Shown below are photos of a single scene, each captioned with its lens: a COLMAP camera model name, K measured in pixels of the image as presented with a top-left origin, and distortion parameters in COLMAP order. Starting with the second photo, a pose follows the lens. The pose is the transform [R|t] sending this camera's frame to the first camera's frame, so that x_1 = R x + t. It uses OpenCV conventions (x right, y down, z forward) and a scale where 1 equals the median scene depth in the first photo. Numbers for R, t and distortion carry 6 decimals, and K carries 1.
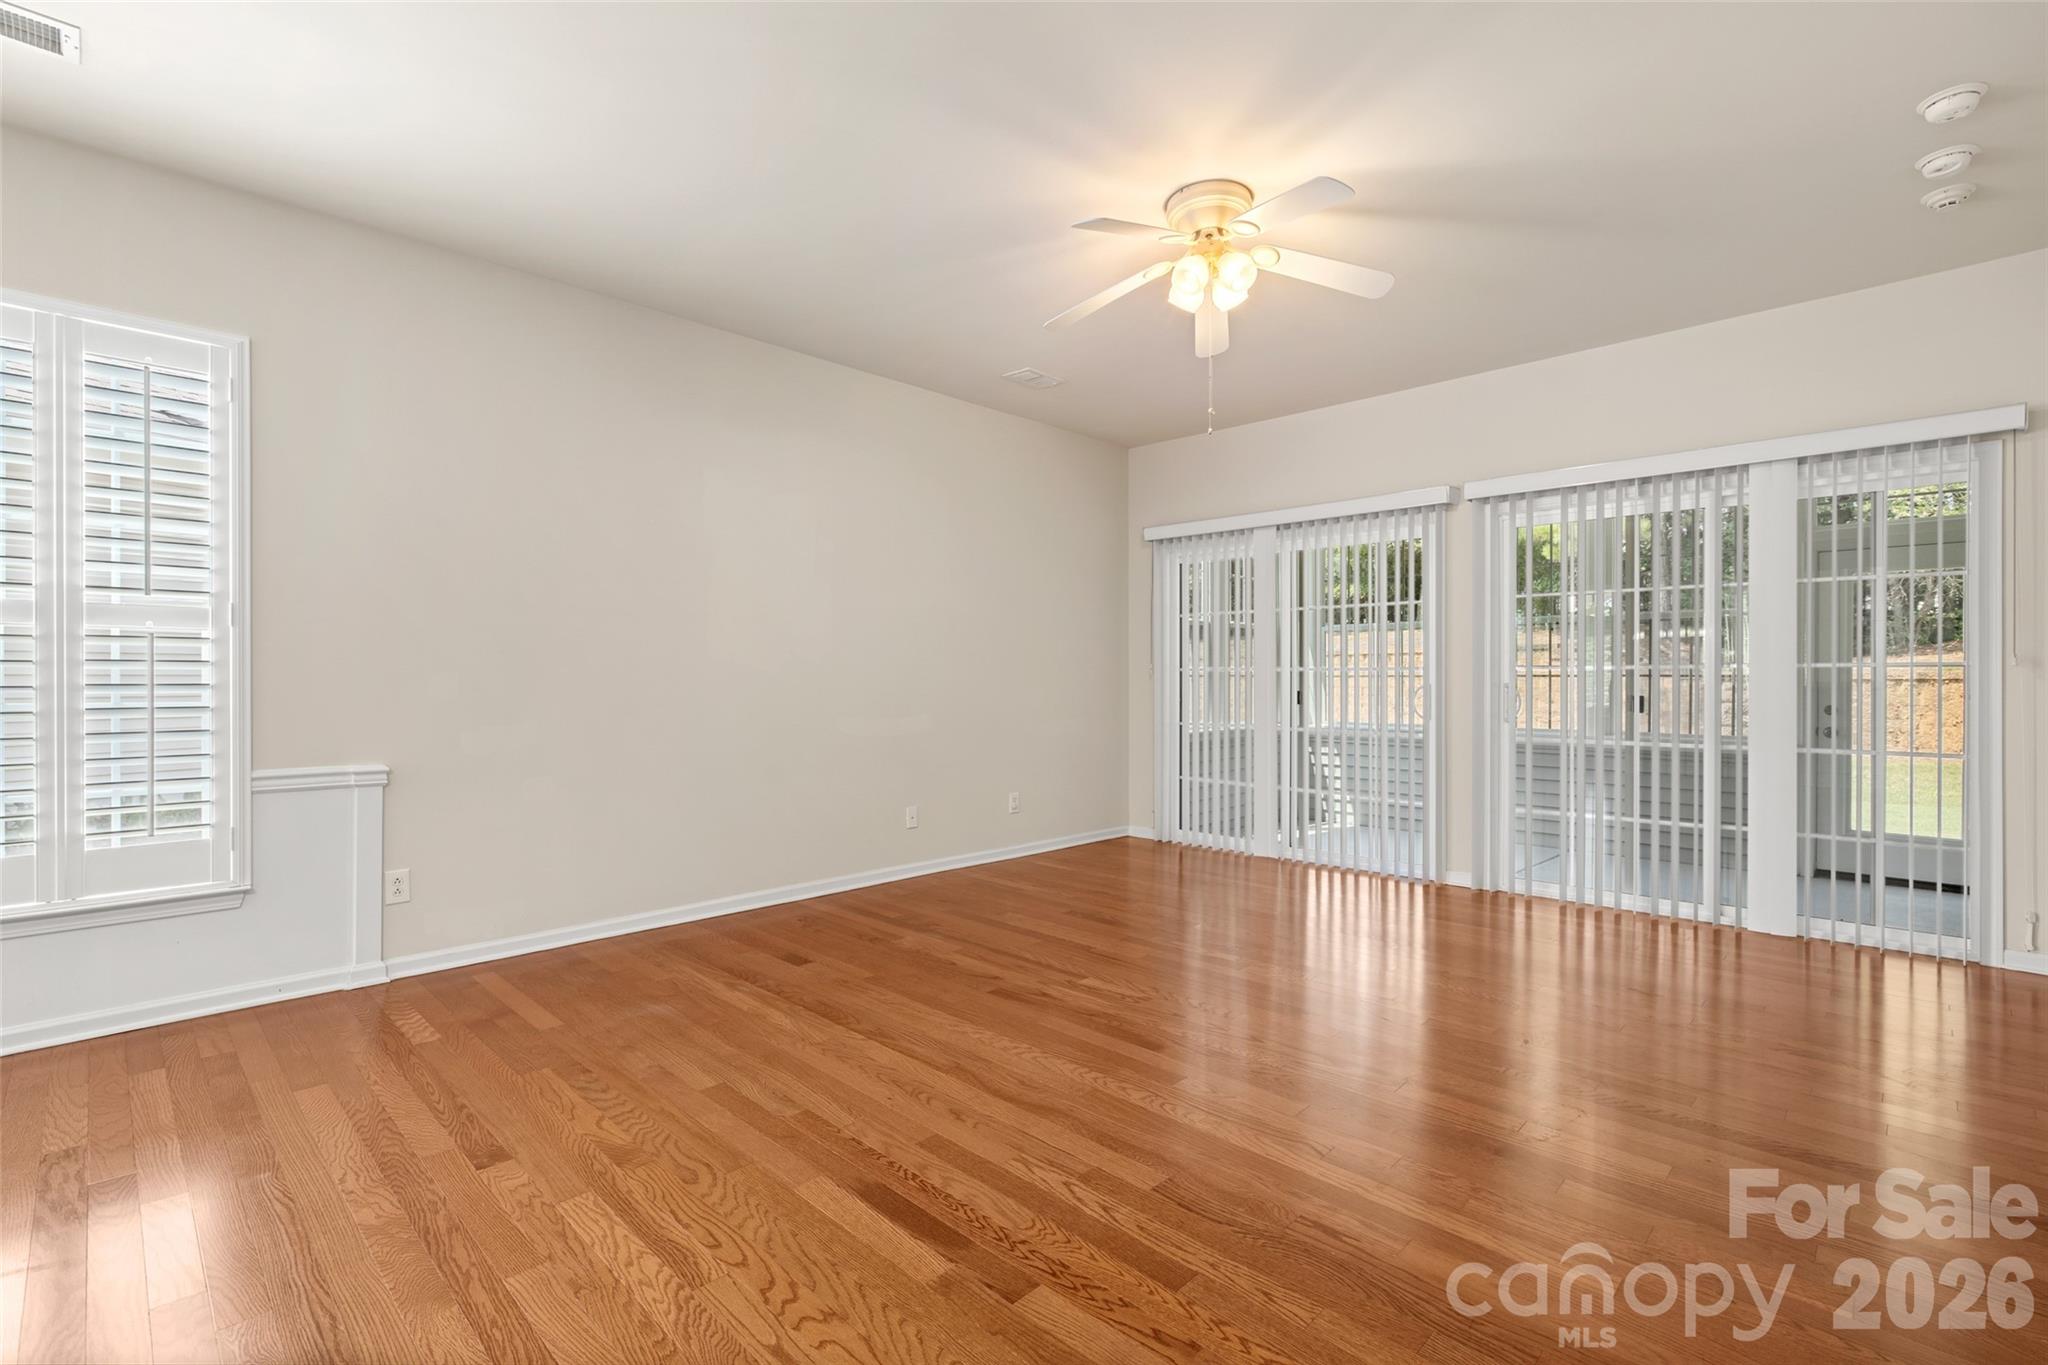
lens RADIAL K [[915.1, 0, 1014.7], [0, 915.1, 681.9], [0, 0, 1]] dist [-0.004096, 0.000441]
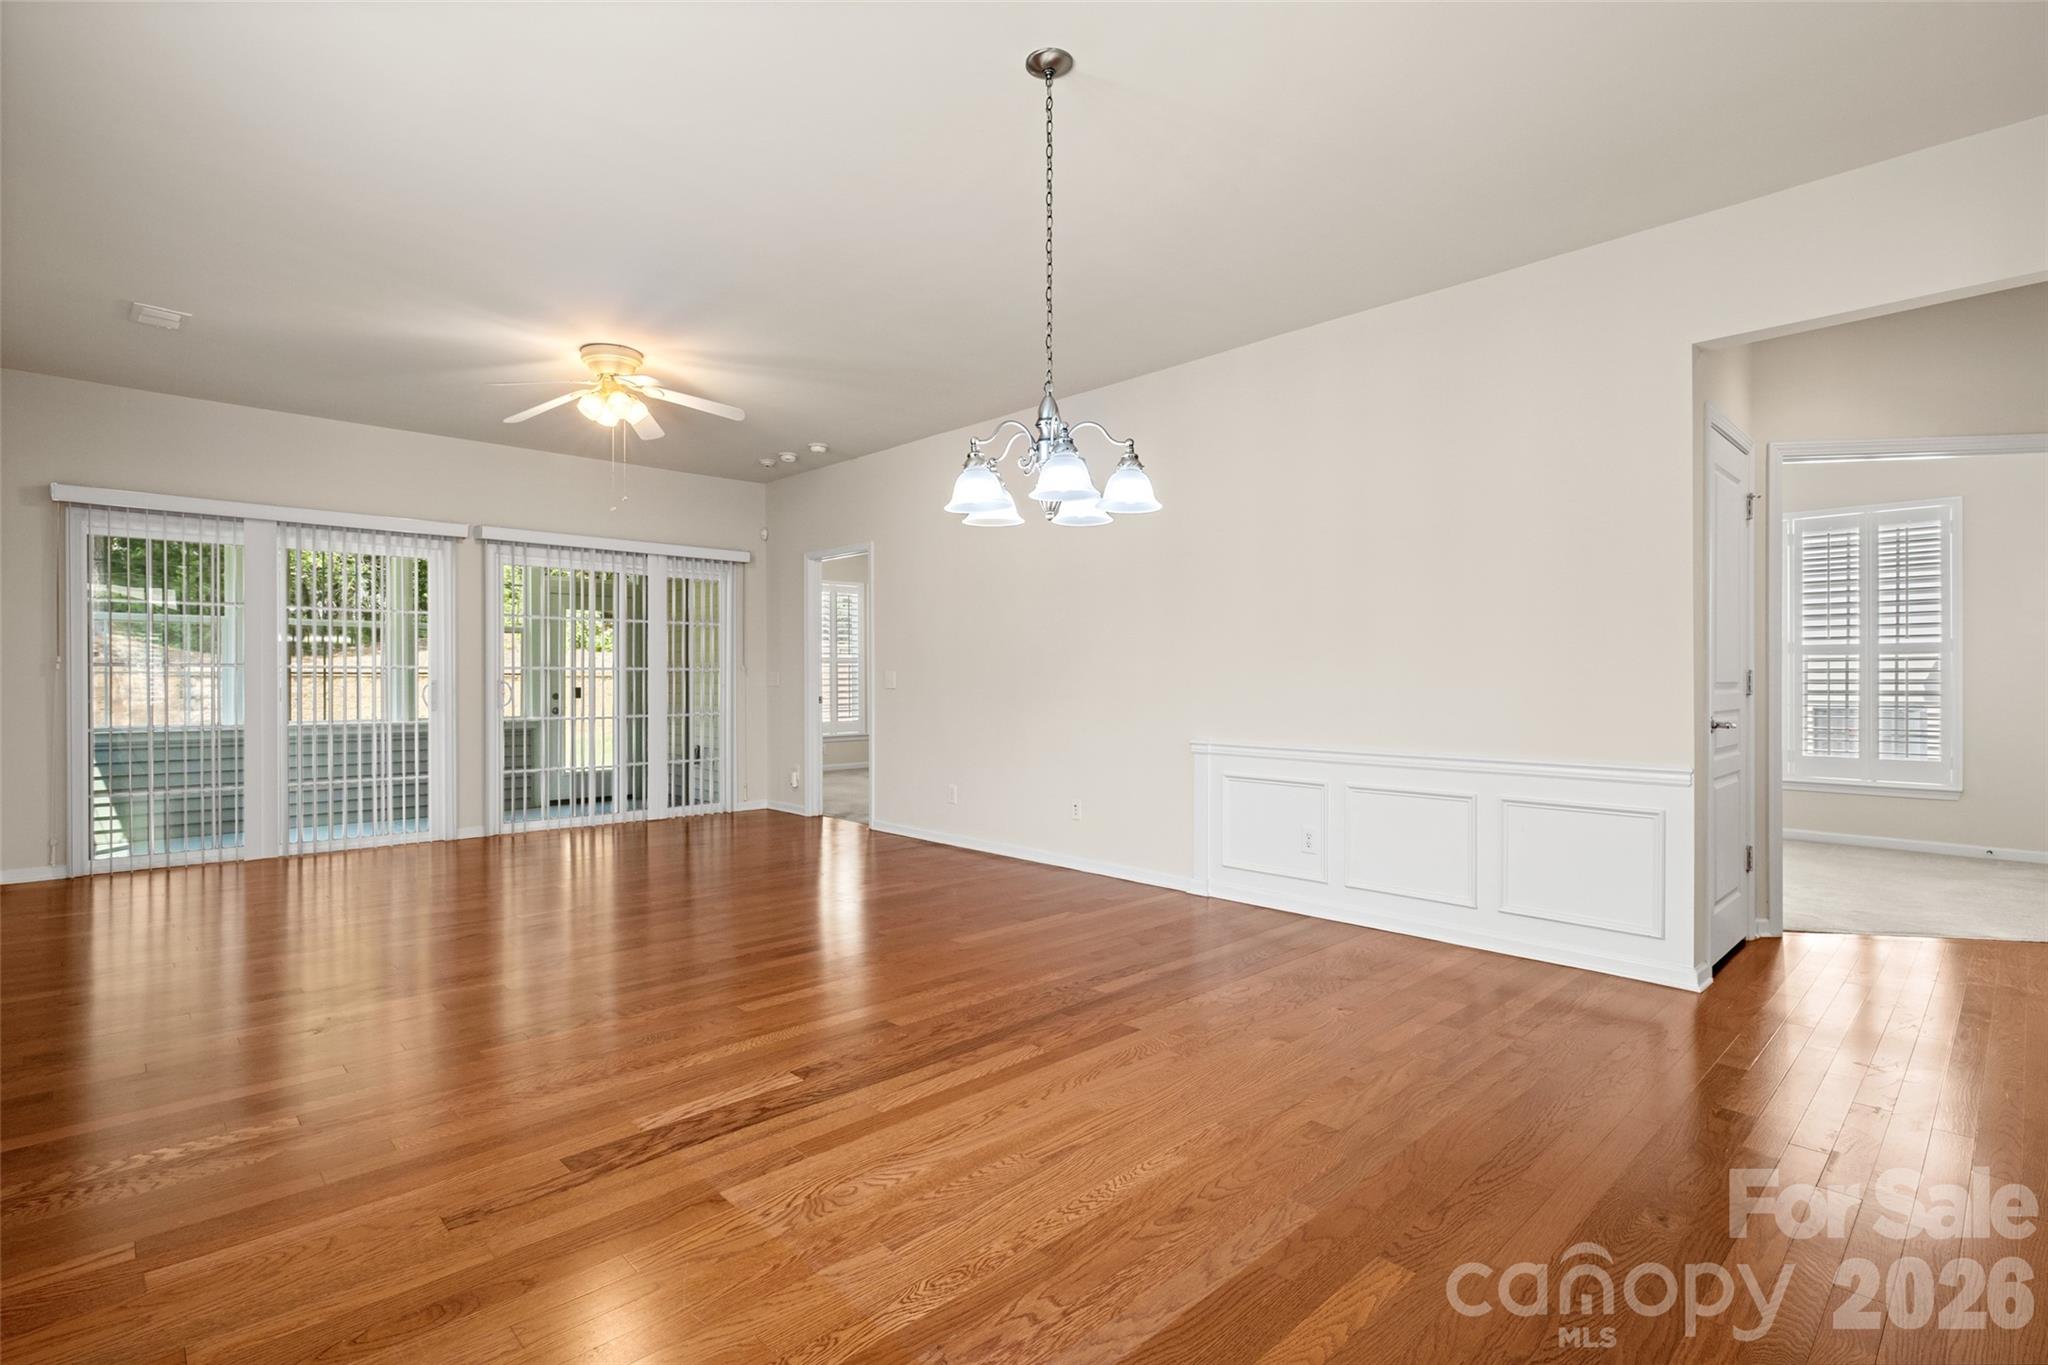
lens RADIAL K [[987.1, 0, 1019.4], [0, 987.1, 667.7], [0, 0, 1]] dist [-0.009187, -0.000023]
pose [[0.030771, 0.008618, 0.999489, -1.331037], [-0.000061, 0.999963, -0.008620, -0.004853], [-0.999526, 0.000204, 0.030770, 0.289769]]
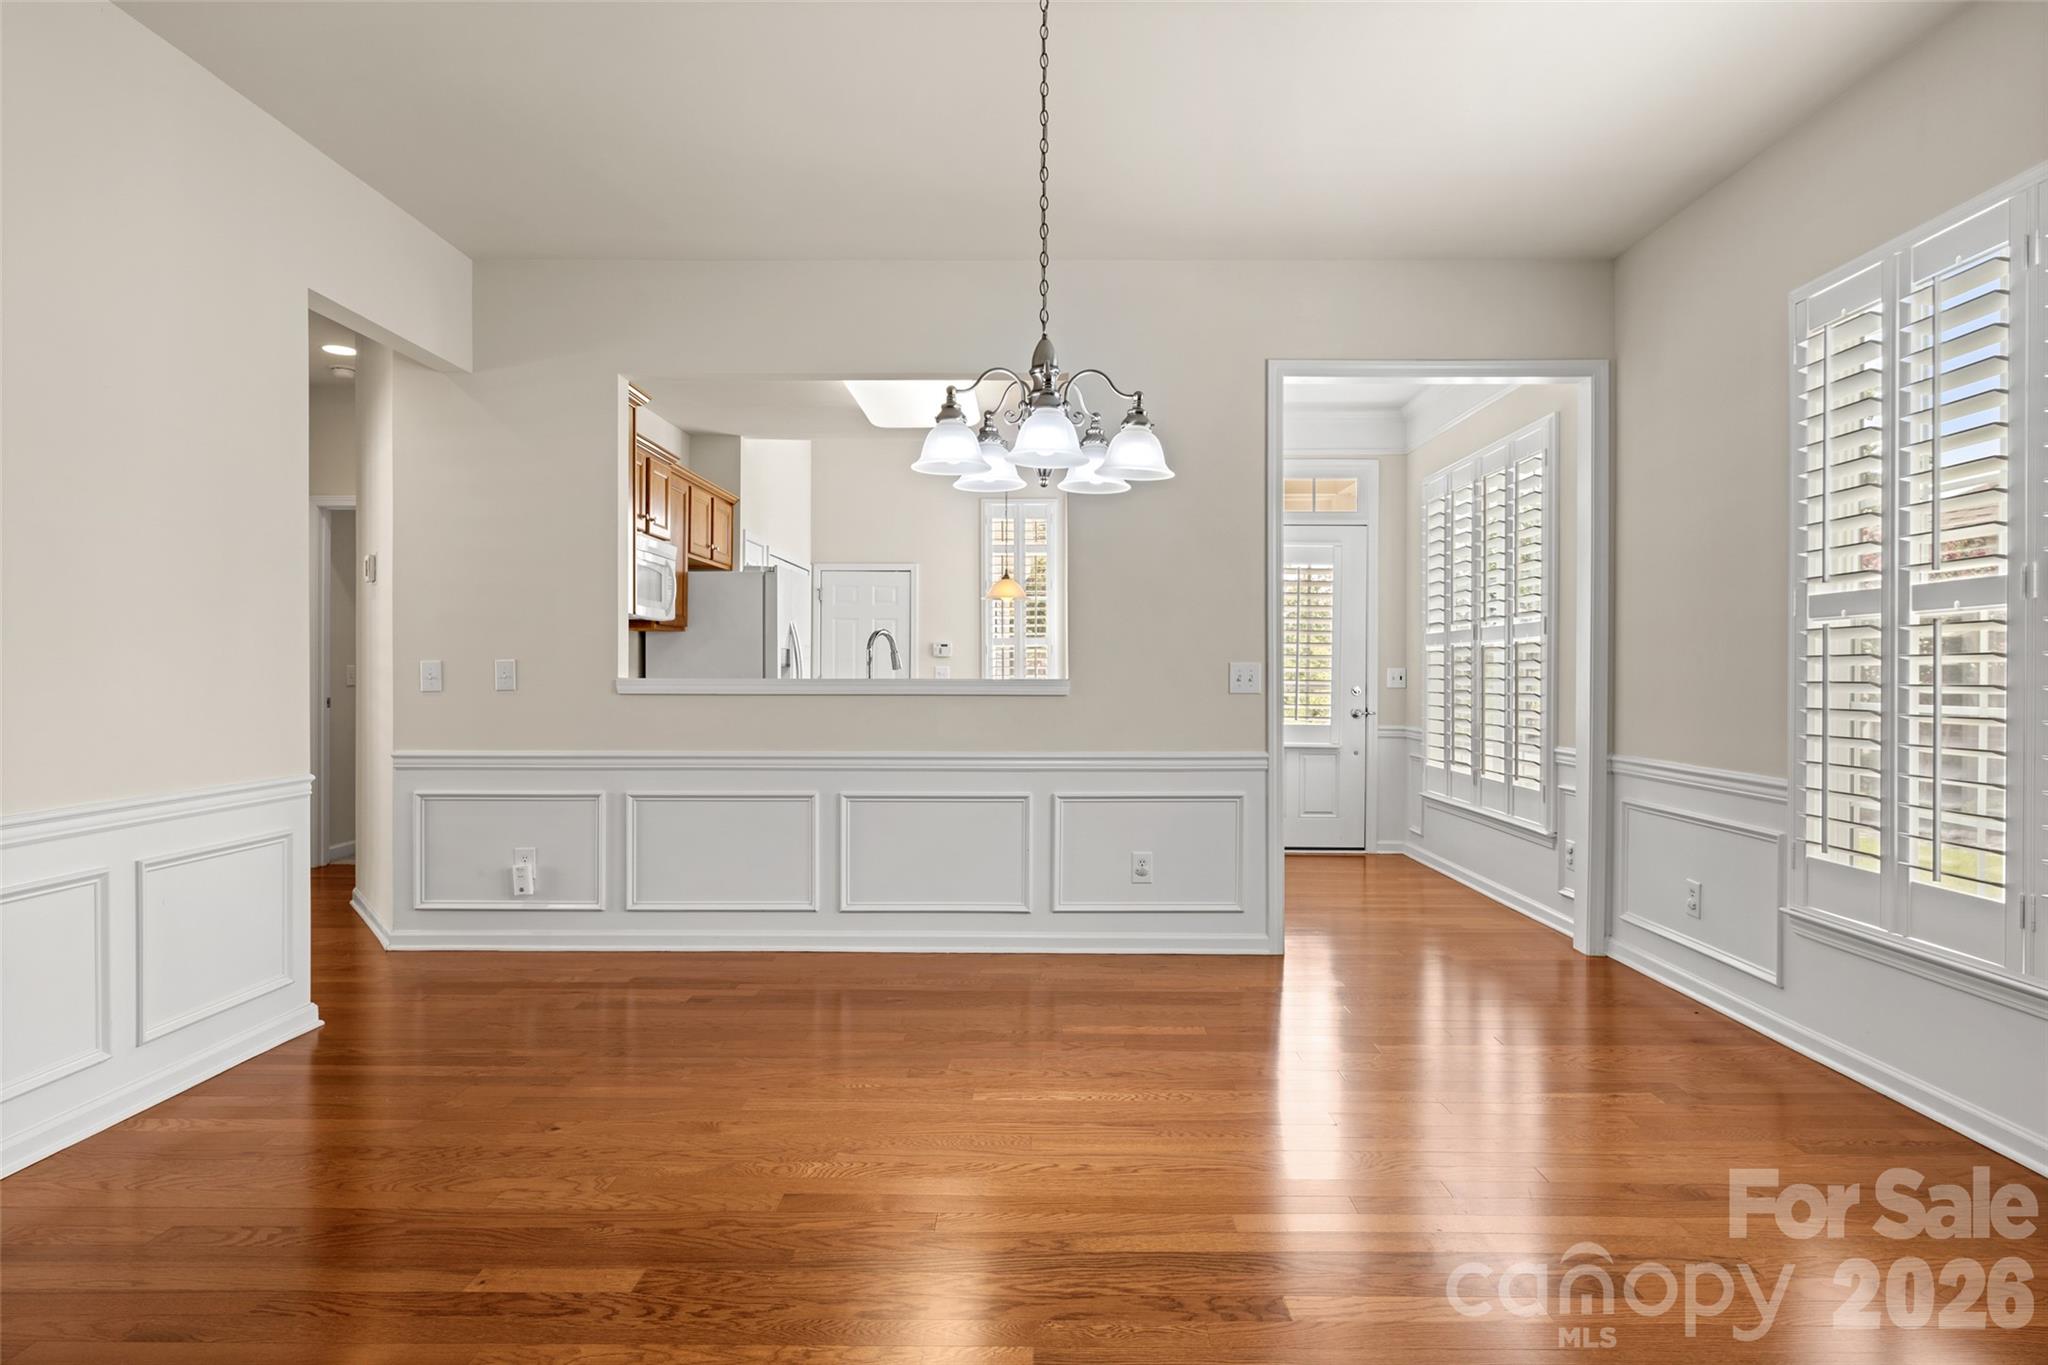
lens RADIAL K [[1127.1, 0, 1037.3], [0, 1127.1, 682.8], [0, 0, 1]] dist [0.001235, -0.000683]
pose [[-0.712735, 0.004176, -0.701421, 0.062360], [-0.002842, 0.999957, 0.008840, -0.003405], [0.701427, 0.008294, -0.712693, 0.854625]]
